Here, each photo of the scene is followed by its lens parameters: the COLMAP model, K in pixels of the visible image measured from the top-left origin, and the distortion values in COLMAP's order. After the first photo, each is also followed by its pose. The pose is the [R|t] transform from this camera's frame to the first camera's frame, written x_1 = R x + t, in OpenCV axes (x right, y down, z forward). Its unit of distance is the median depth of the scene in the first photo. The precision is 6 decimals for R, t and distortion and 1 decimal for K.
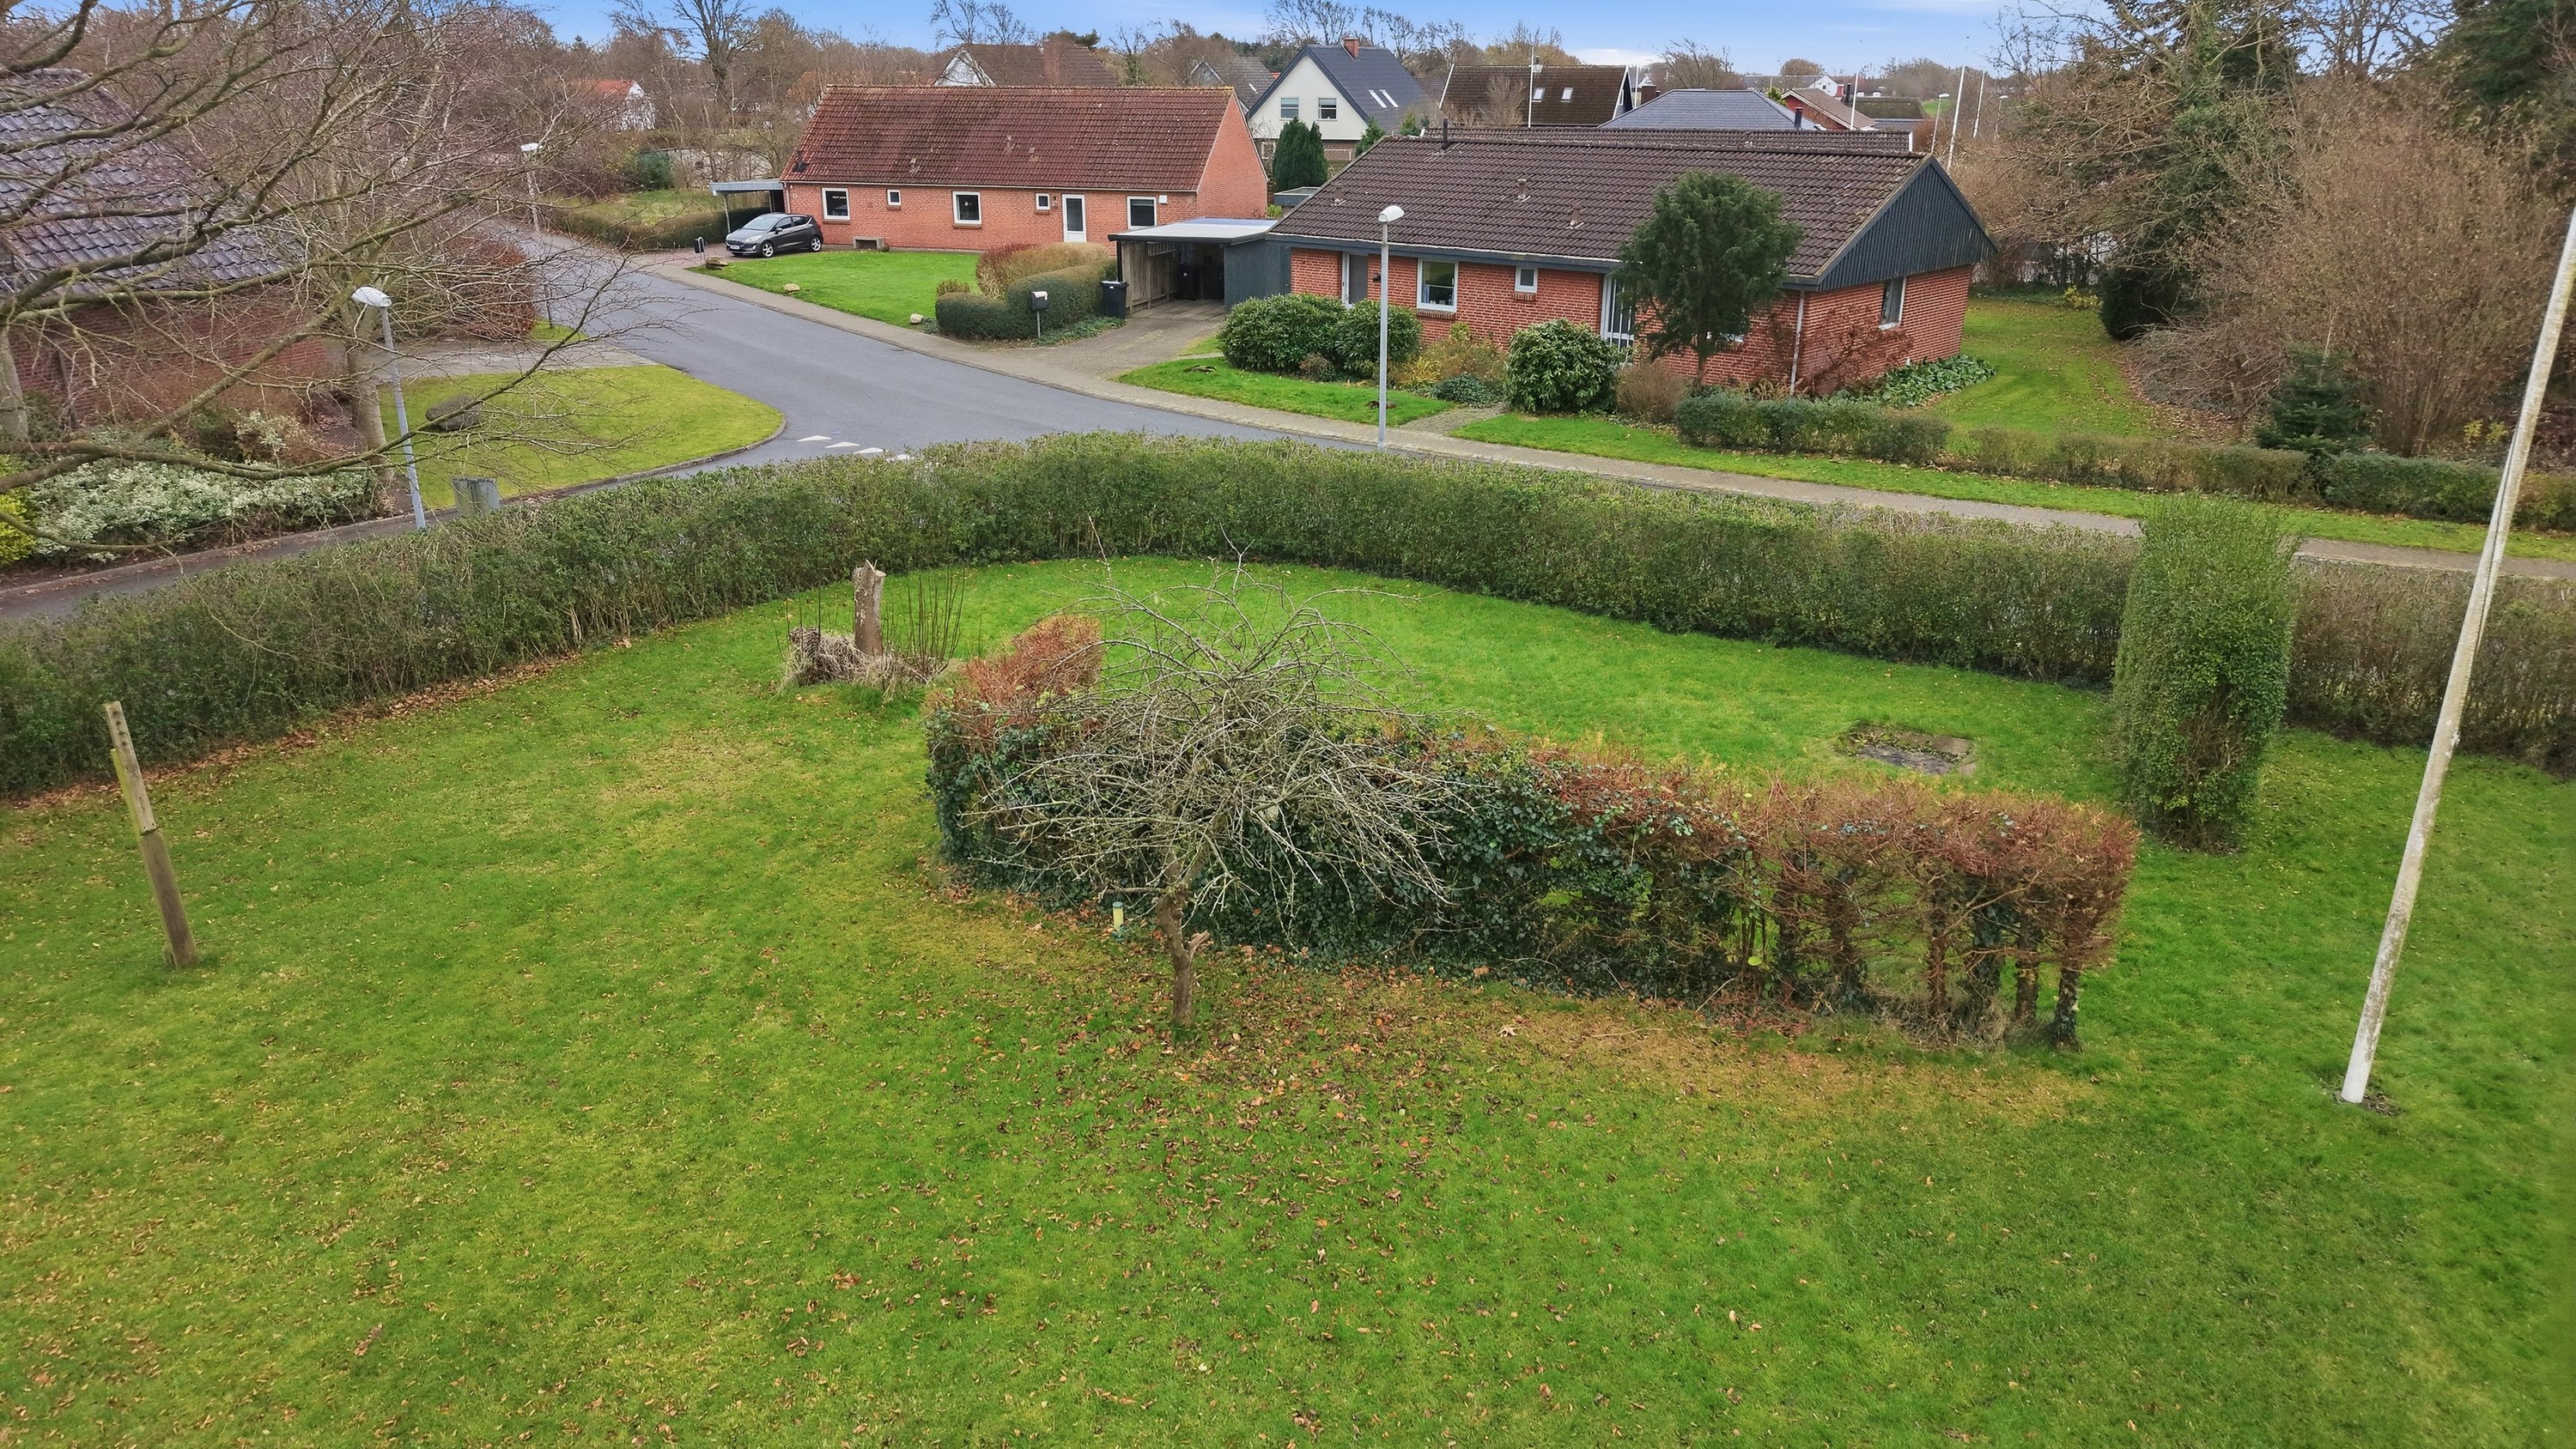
lens RADIAL K [[1697.2, 0, 1288.0], [0, 1697.2, 724.5], [0, 0, 1]] dist [0.007044, -0.023476]
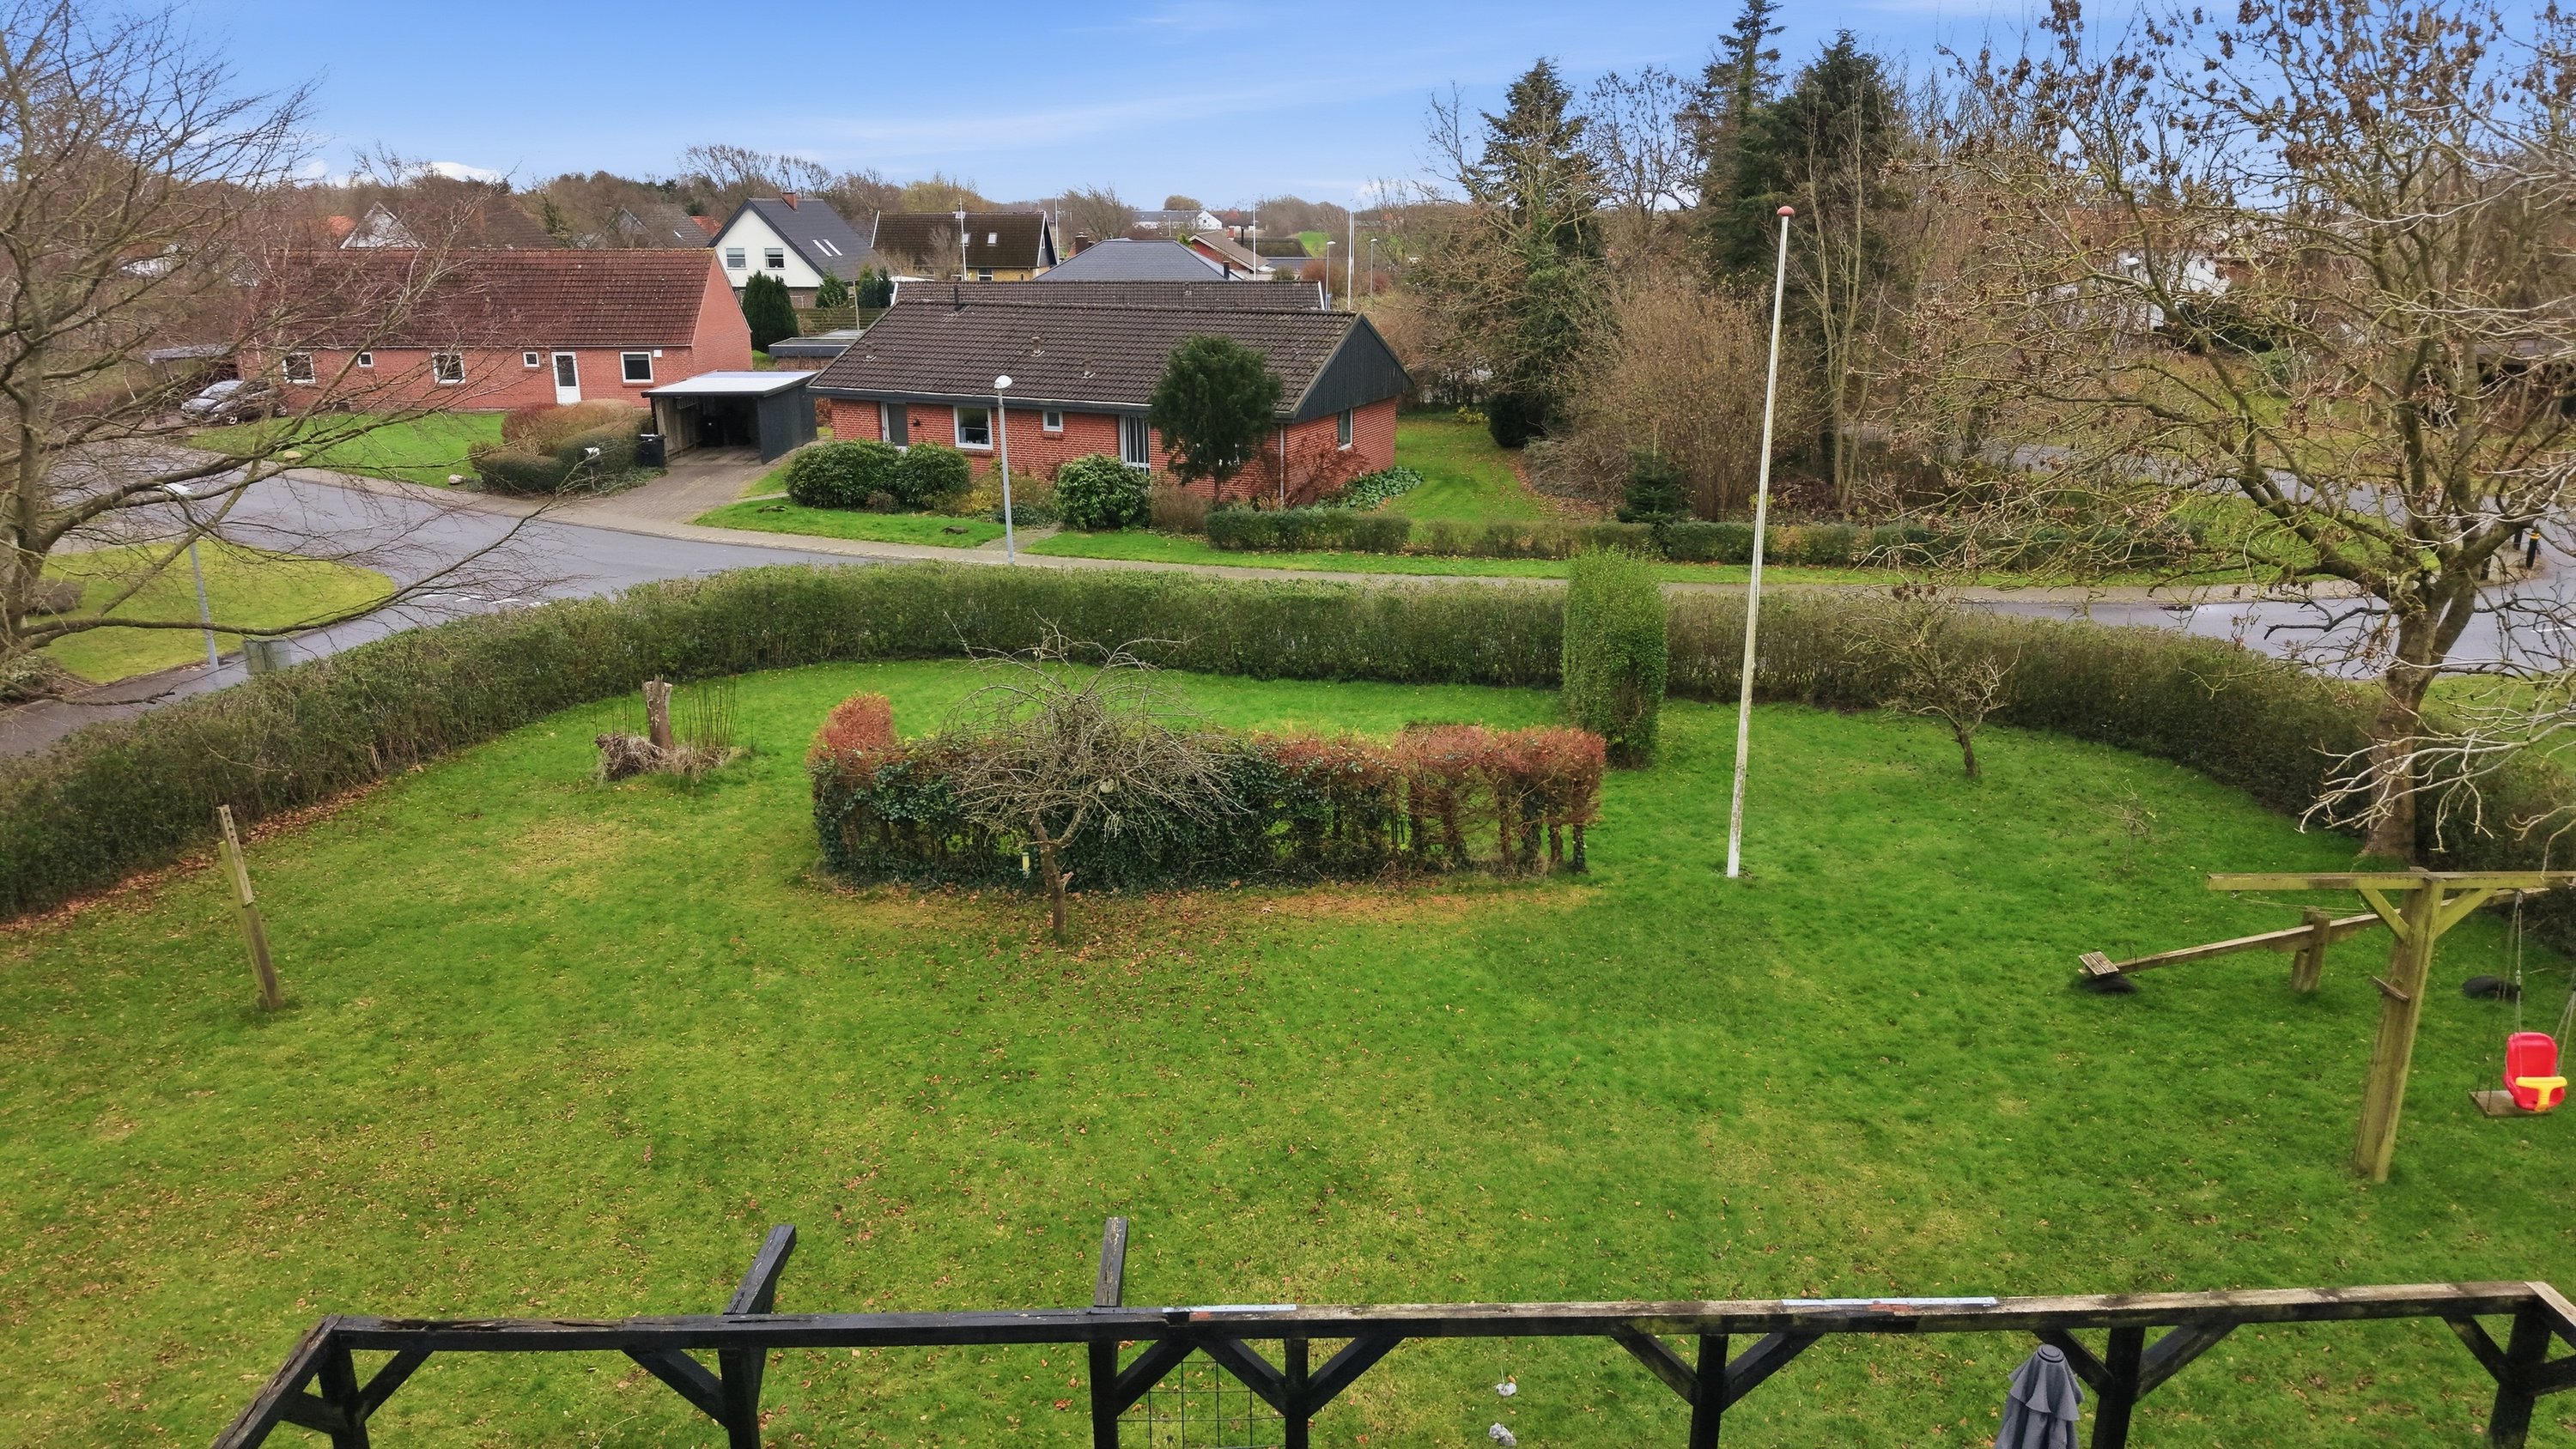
lens RADIAL K [[1737.1, 0, 1288.0], [0, 1737.1, 724.5], [0, 0, 1]] dist [0.071657, -0.171377]
pose [[0.941729, -0.096844, 0.322131, -0.156620], [0.120302, 0.991285, -0.053679, 0.043590], [-0.314125, 0.089304, 0.945172, -0.242909]]
